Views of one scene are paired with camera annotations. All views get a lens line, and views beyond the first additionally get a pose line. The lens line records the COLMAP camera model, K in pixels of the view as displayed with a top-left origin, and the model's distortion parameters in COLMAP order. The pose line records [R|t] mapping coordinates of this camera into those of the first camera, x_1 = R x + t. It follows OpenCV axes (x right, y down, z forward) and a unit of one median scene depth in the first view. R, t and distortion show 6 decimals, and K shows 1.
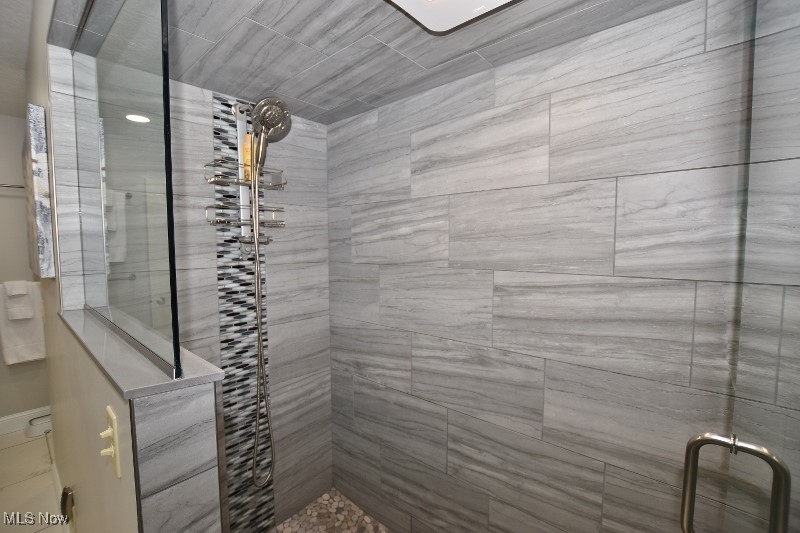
lens RADIAL K [[351.5, 0, 400.0], [0, 351.5, 266.5], [0, 0, 1]] dist [-0.025590, 0.000159]
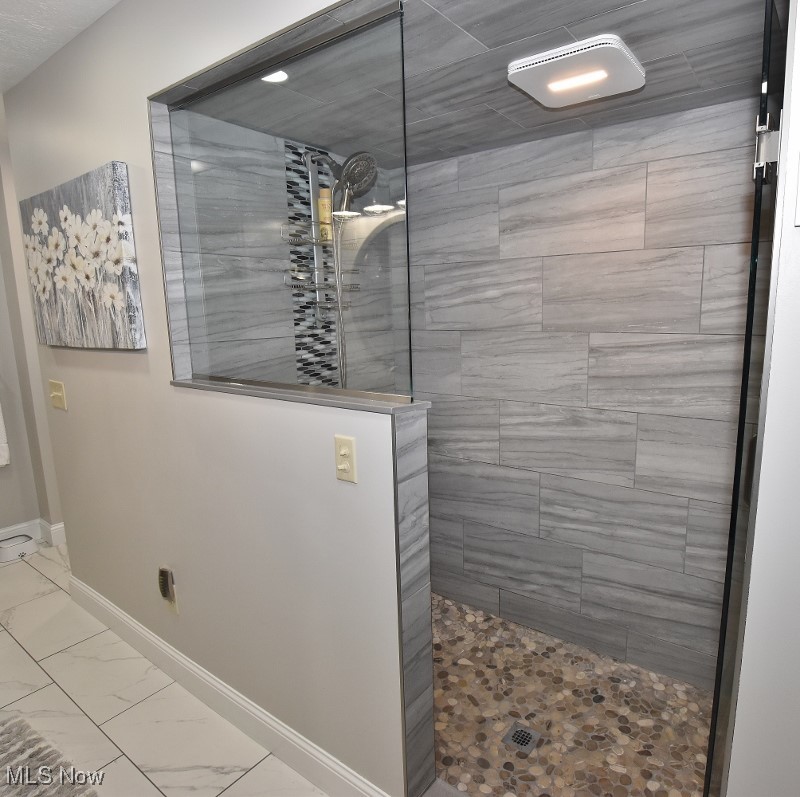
lens RADIAL K [[520.9, 0, 453.2], [0, 520.9, 395.9], [0, 0, 1]] dist [-0.027520, 0.001189]
pose [[0.993655, -0.031102, 0.108082, -0.282184], [0.020123, 0.994660, 0.101227, 0.031254], [-0.110654, -0.098409, 0.988975, -0.453806]]
